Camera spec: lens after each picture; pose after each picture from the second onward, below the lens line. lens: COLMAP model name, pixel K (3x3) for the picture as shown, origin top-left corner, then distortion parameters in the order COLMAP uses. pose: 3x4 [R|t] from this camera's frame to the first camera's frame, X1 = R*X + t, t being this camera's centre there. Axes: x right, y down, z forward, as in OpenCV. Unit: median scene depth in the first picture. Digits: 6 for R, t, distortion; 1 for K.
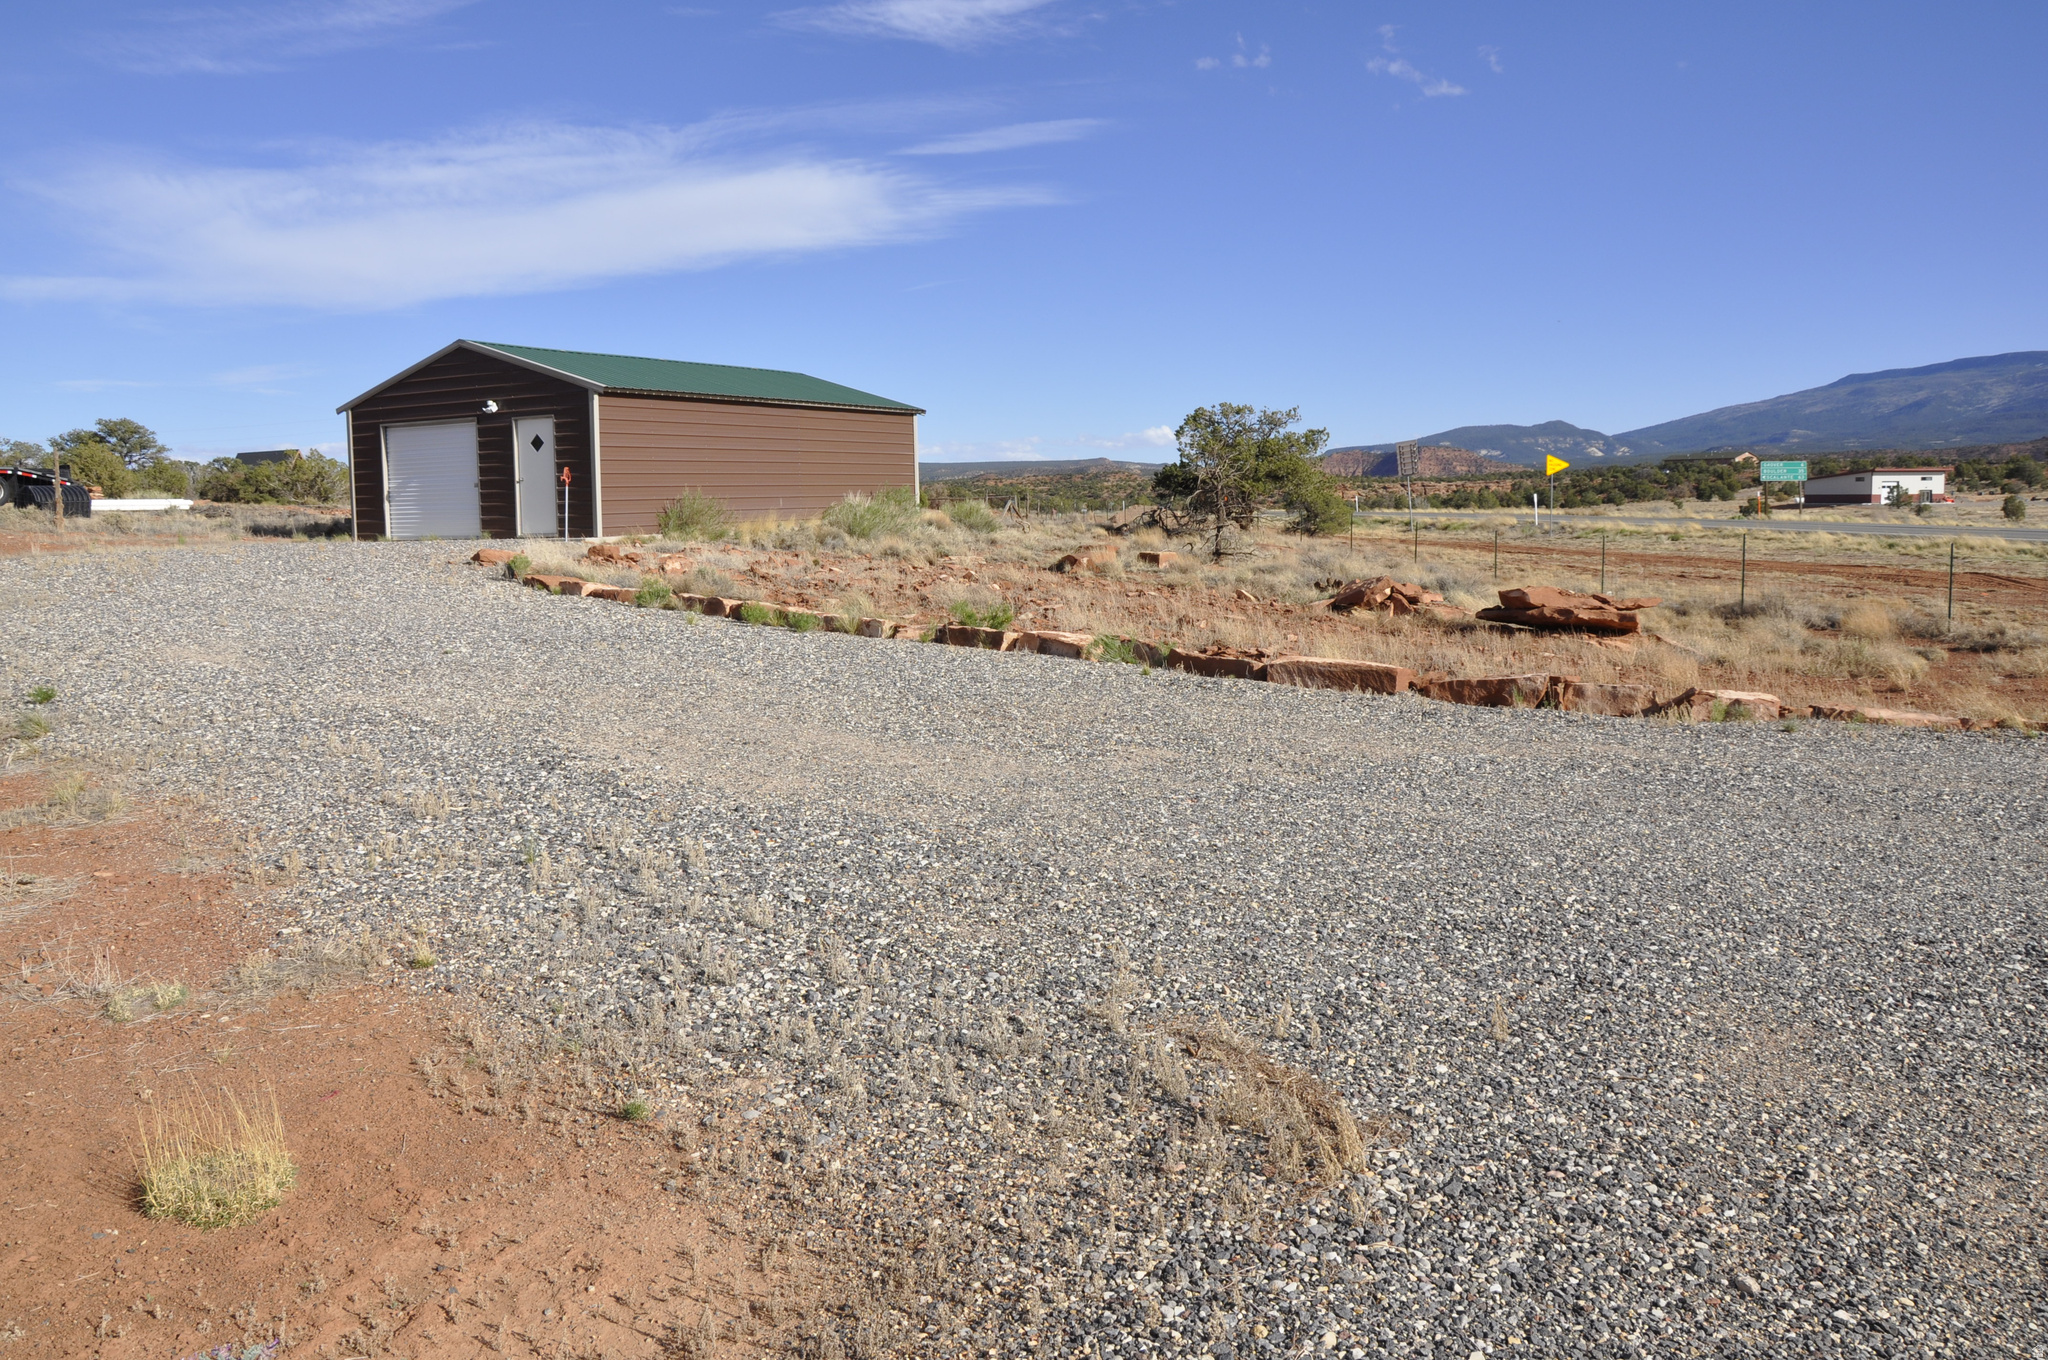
lens RADIAL K [[1627.2, 0, 1012.3], [0, 1627.2, 686.0], [0, 0, 1]] dist [-0.154159, 0.131478]
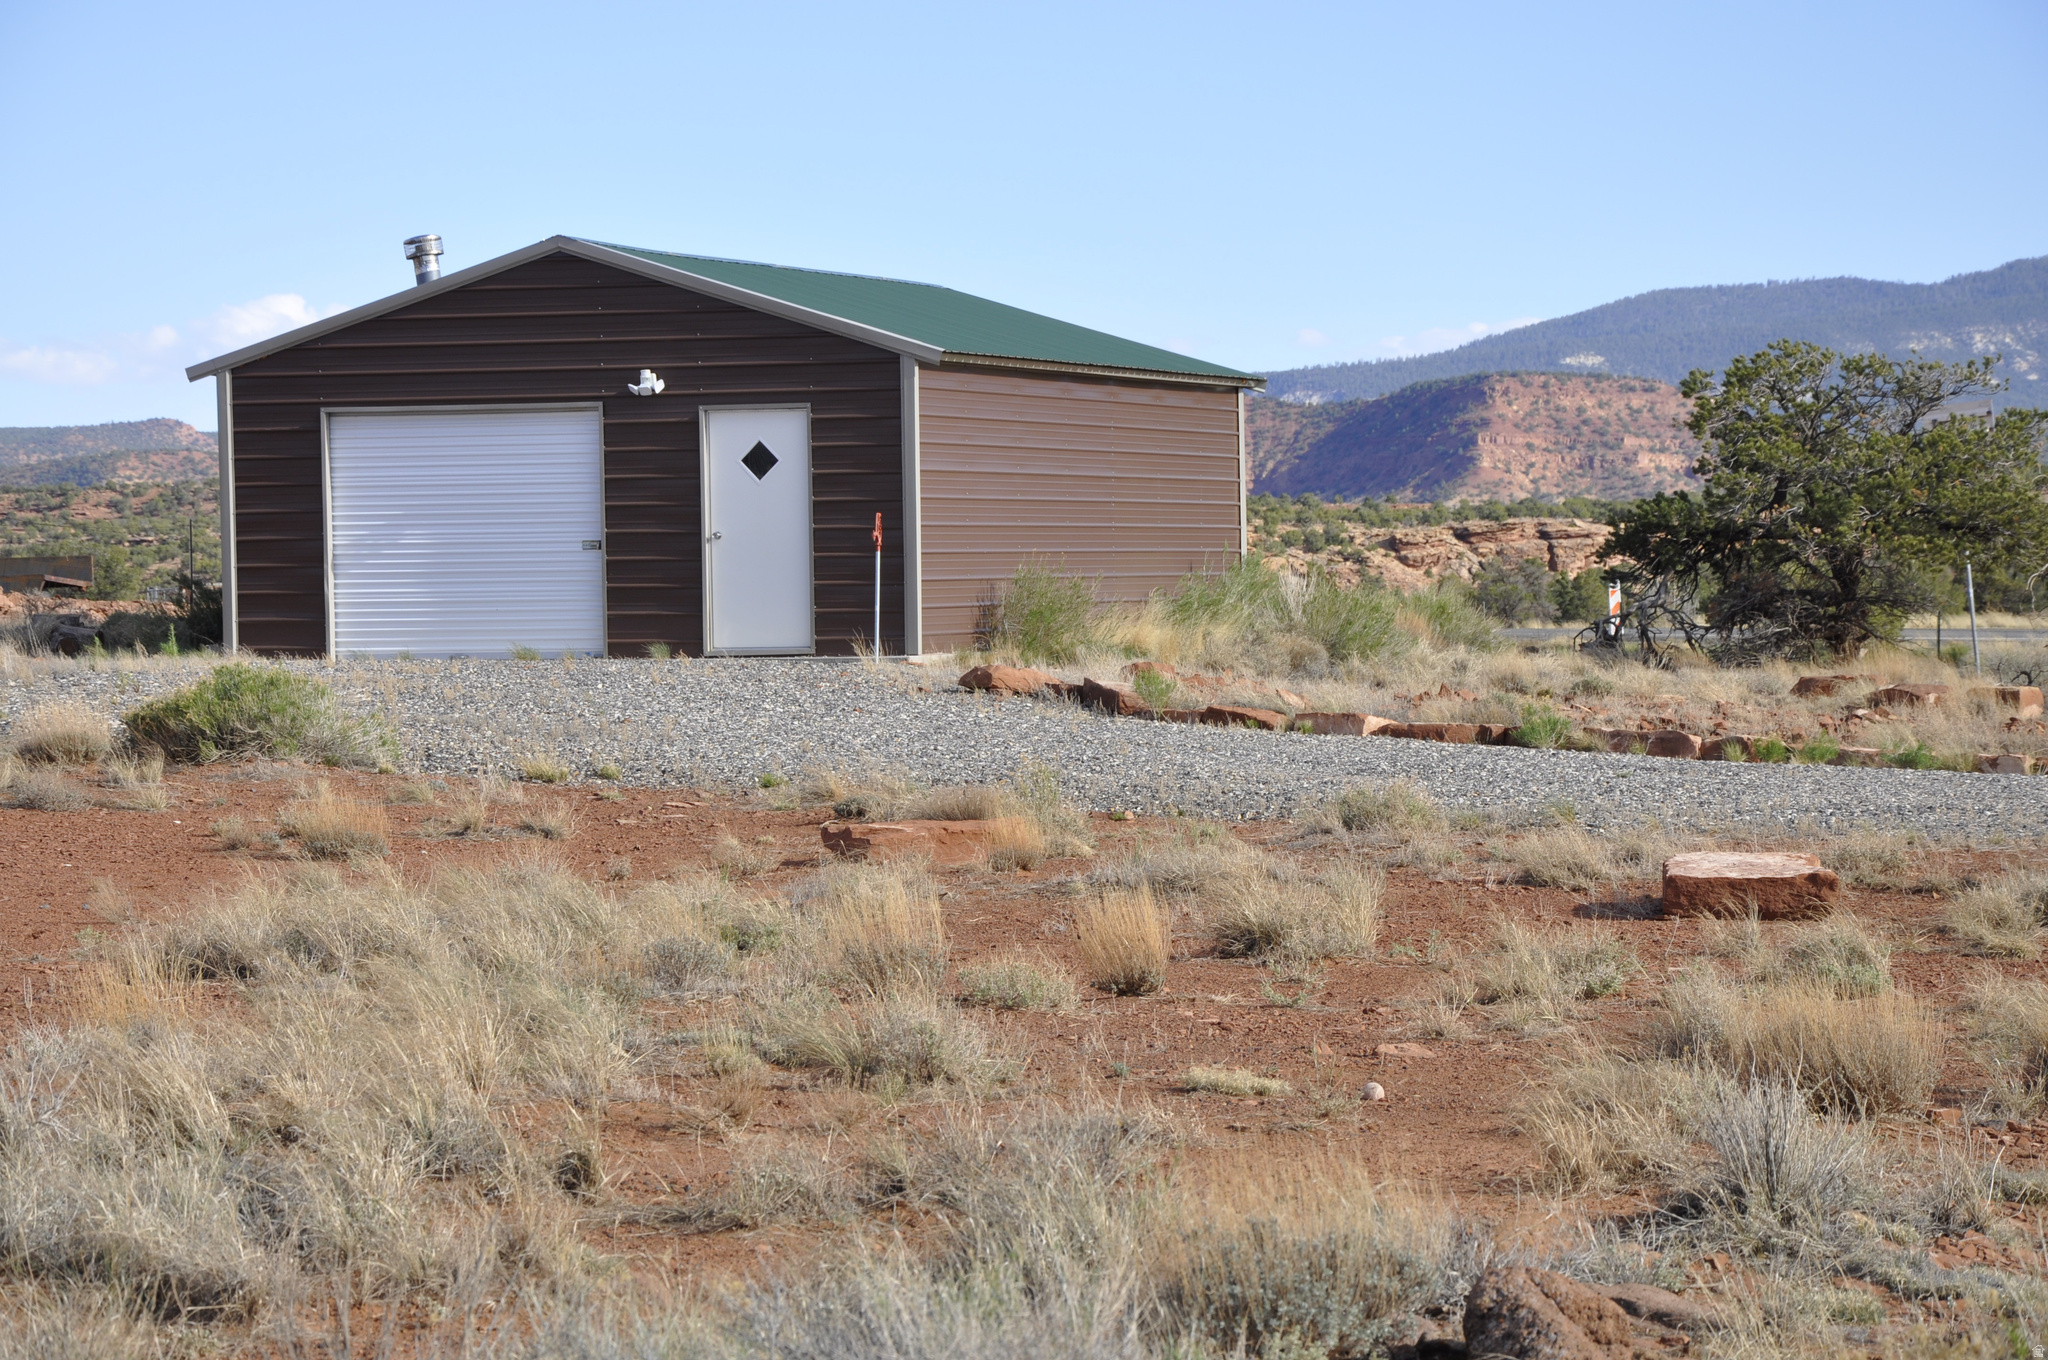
lens RADIAL K [[6827.3, 0, 1024.0], [0, 6827.3, 680.0], [0, 0, 1]] dist [0.983508, 0.468527]
pose [[0.983857, -0.001863, 0.178946, -0.041282], [0.020121, 0.994756, -0.100274, 0.008690], [-0.177821, 0.102256, 0.978736, -0.072563]]
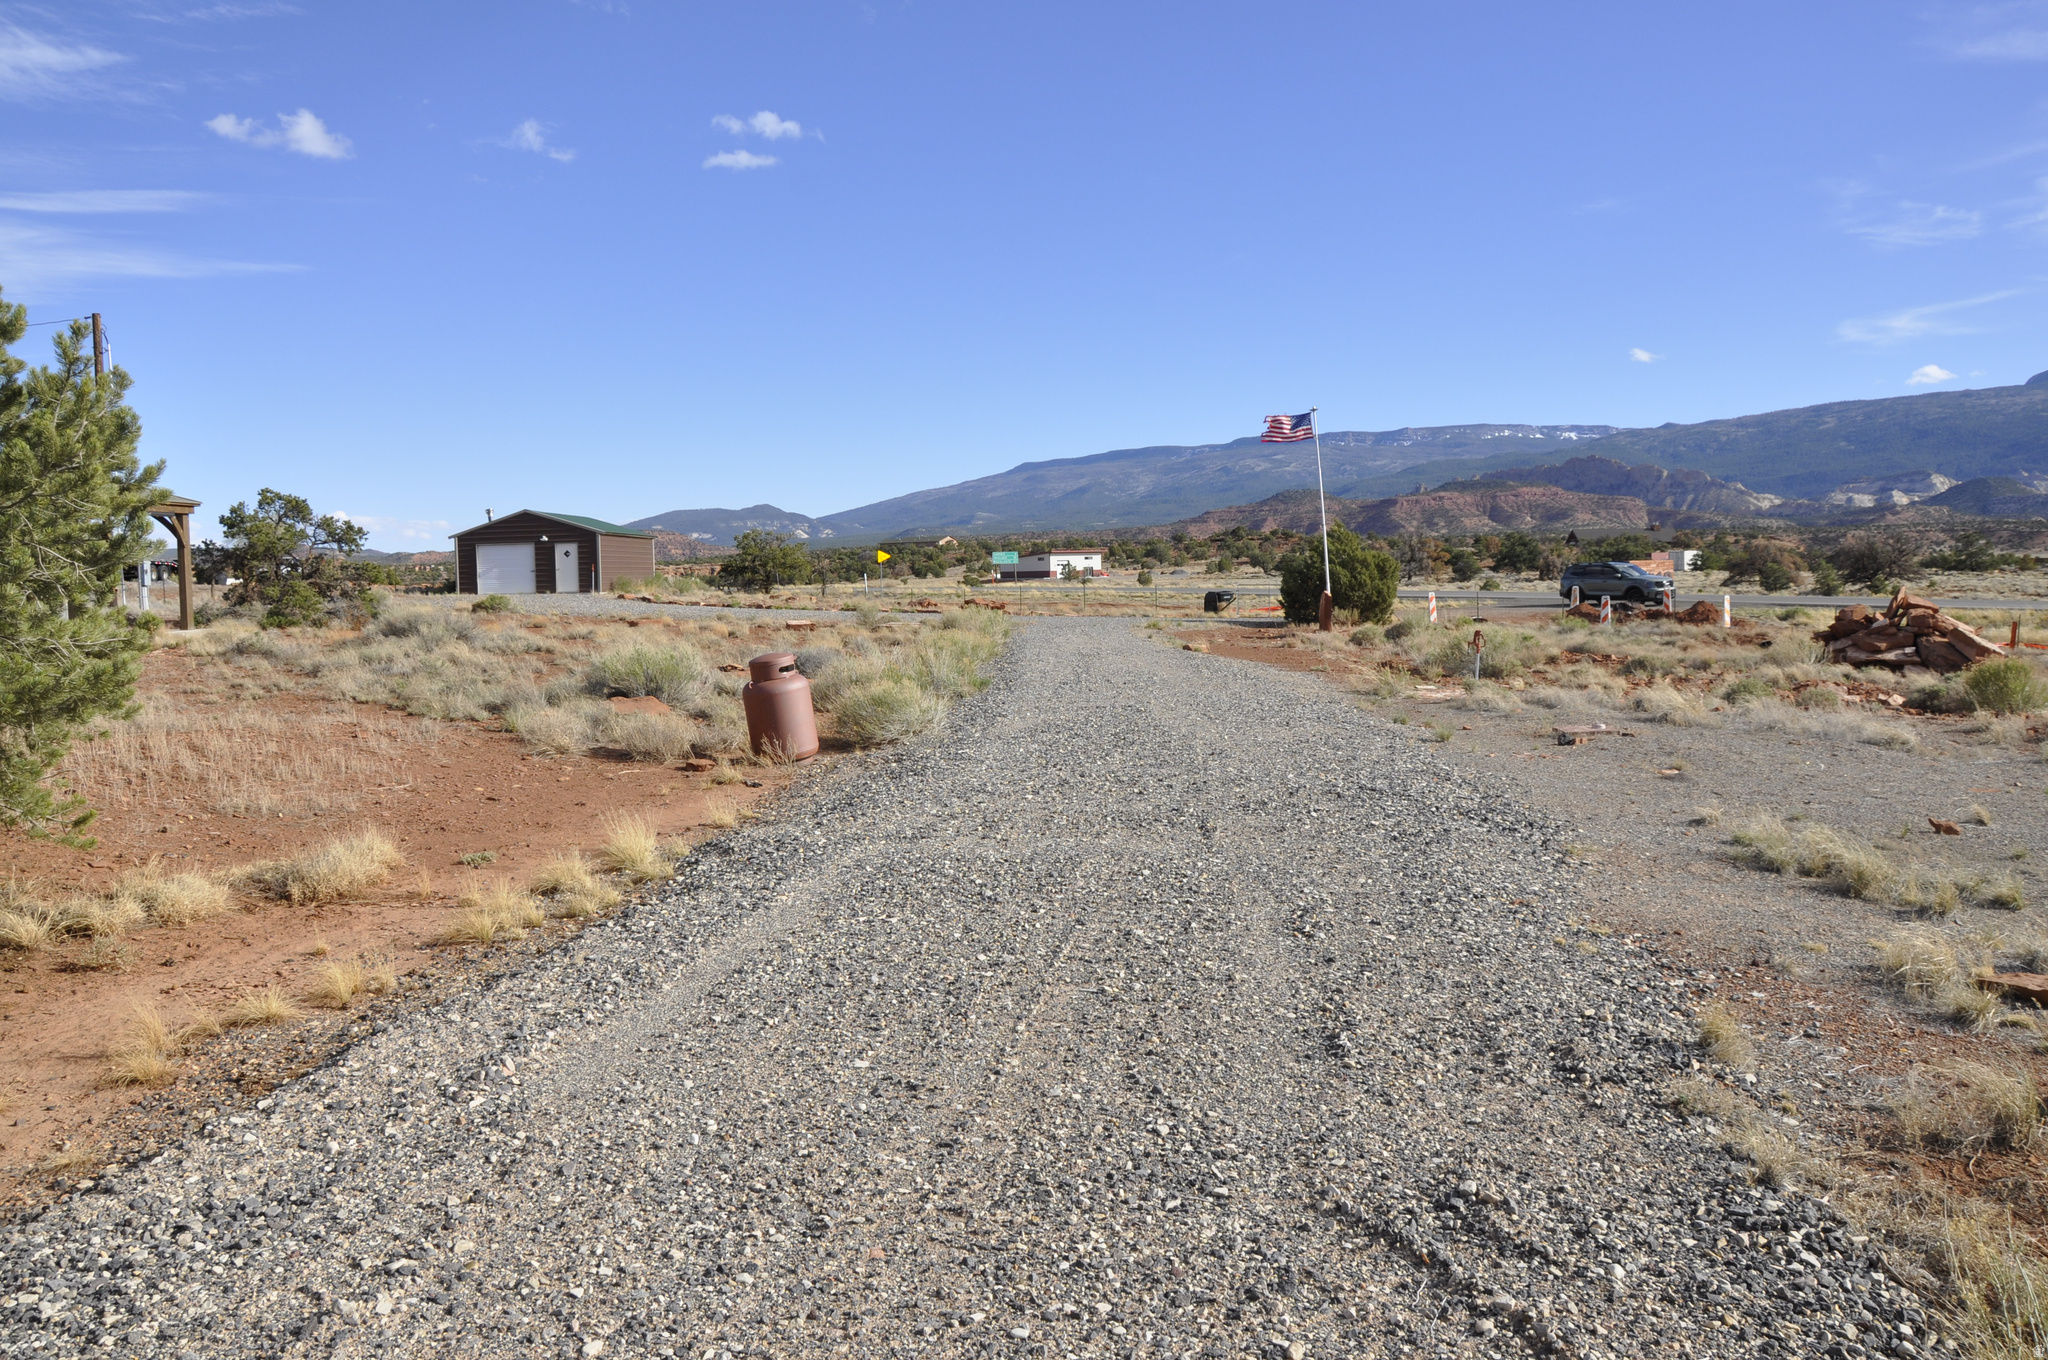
lens RADIAL K [[1627.2, 0, 1012.3], [0, 1627.2, 686.0], [0, 0, 1]] dist [-0.154159, 0.131478]
pose [[0.888653, -0.035029, 0.457241, -0.057138], [0.058547, 0.997585, -0.037363, 0.012386], [-0.454828, 0.059972, 0.888558, -0.101258]]
